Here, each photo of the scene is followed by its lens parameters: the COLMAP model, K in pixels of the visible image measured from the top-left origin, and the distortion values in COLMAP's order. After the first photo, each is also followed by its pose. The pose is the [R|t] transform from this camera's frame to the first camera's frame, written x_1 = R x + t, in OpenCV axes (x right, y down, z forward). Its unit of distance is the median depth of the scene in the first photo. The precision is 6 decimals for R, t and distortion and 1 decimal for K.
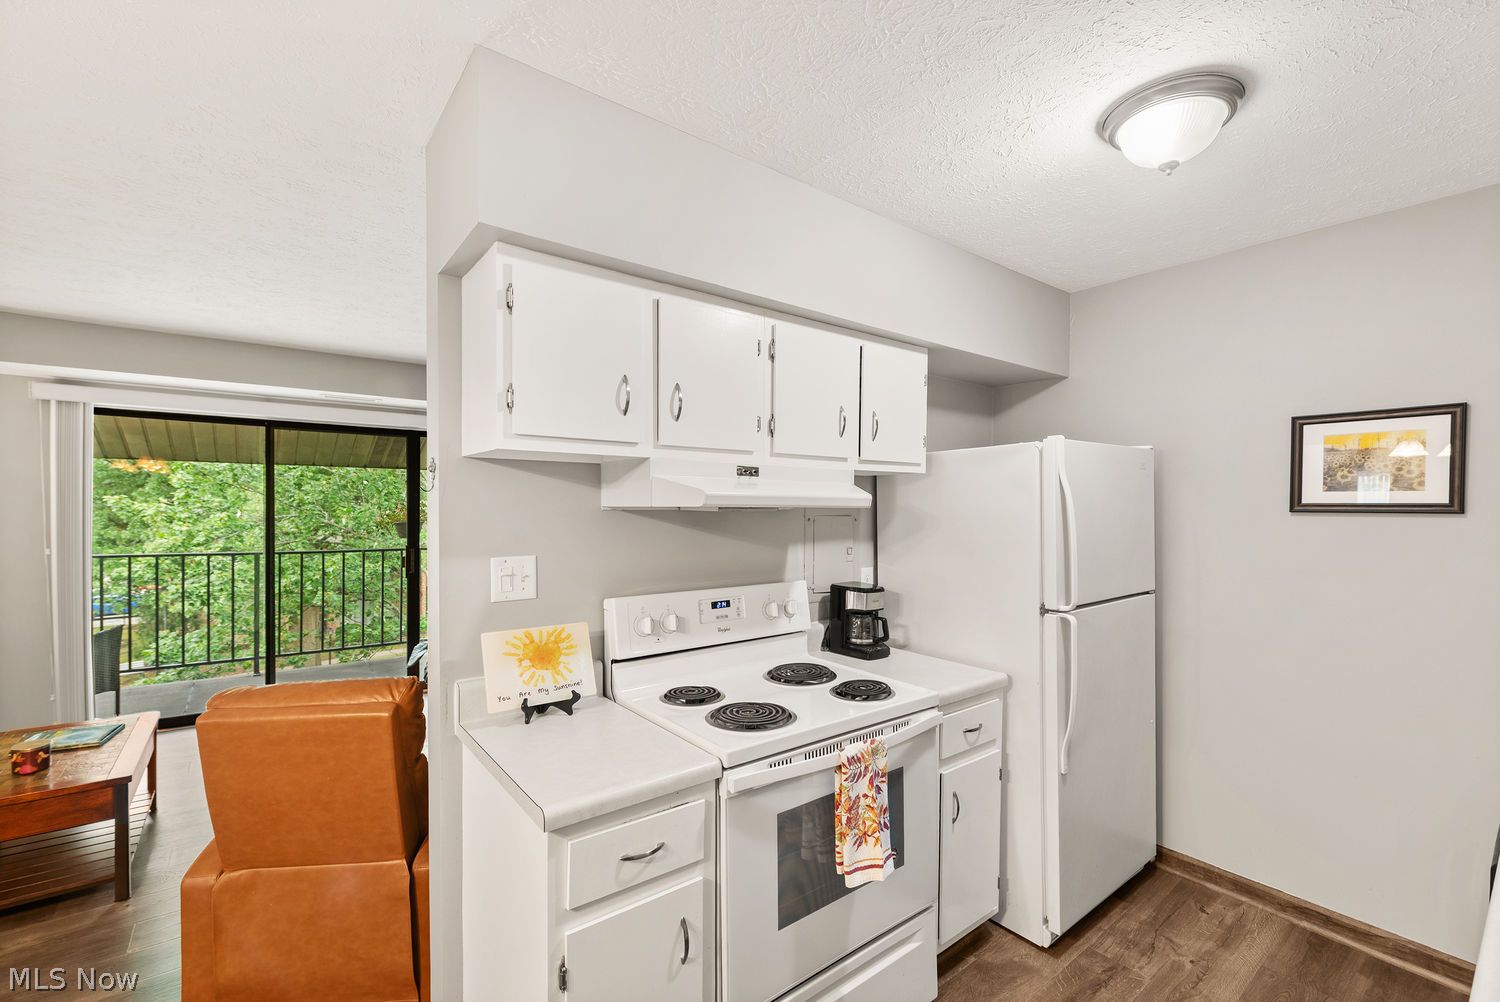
lens RADIAL K [[632.7, 0, 737.7], [0, 632.7, 513.1], [0, 0, 1]] dist [-0.008430, -0.000080]
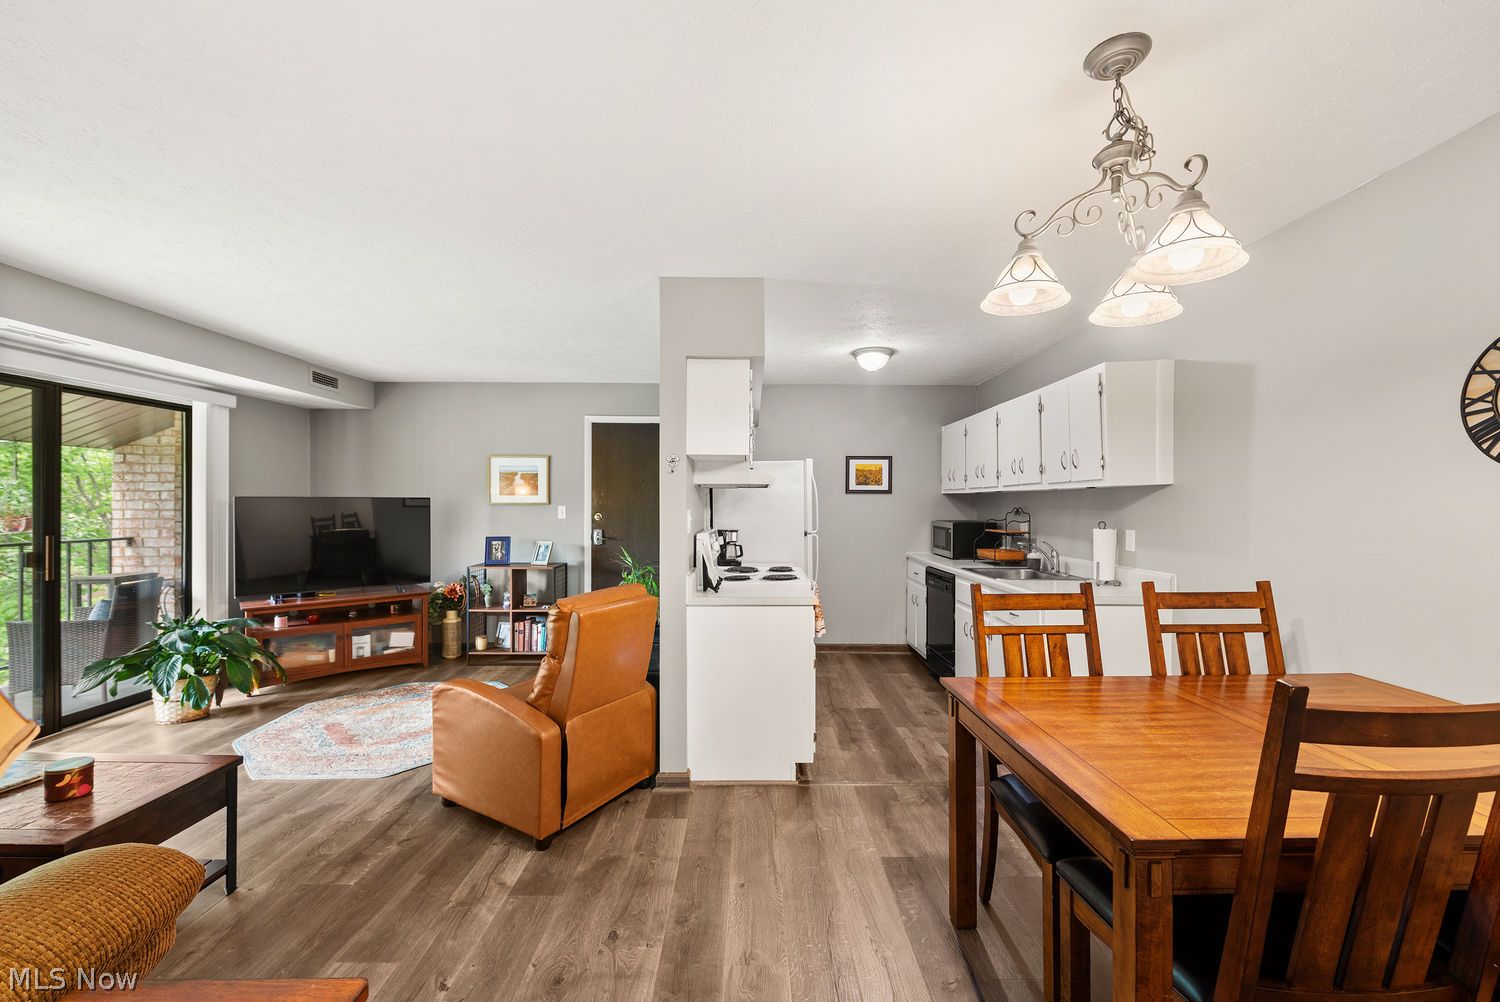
lens RADIAL K [[597.2, 0, 749.8], [0, 597.2, 508.8], [0, 0, 1]] dist [0.007737, -0.003693]
pose [[0.615854, -0.008899, 0.787810, -1.393711], [0.009463, 0.999948, 0.003898, 0.053100], [-0.787804, 0.005054, 0.615905, -0.187633]]
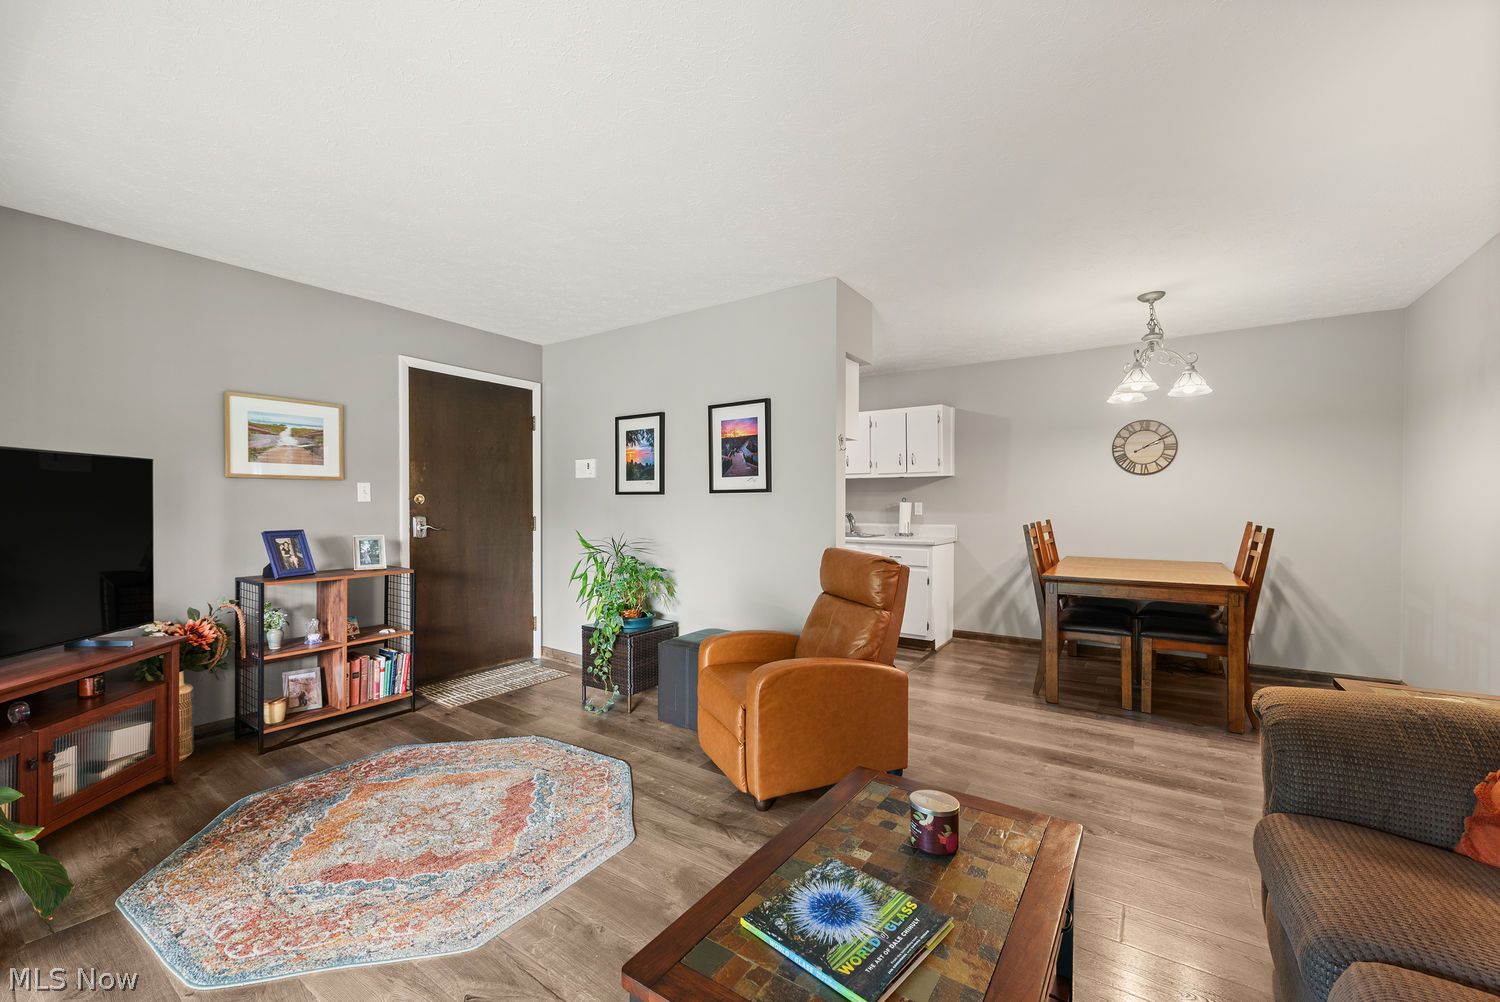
lens RADIAL K [[597.2, 0, 751.1], [0, 597.2, 509.3], [0, 0, 1]] dist [0.007737, -0.003693]
pose [[-0.304642, -0.014691, 0.952354, -1.876455], [0.008636, 0.999797, 0.018186, 0.100657], [-0.952428, 0.013764, -0.304453, 1.573084]]
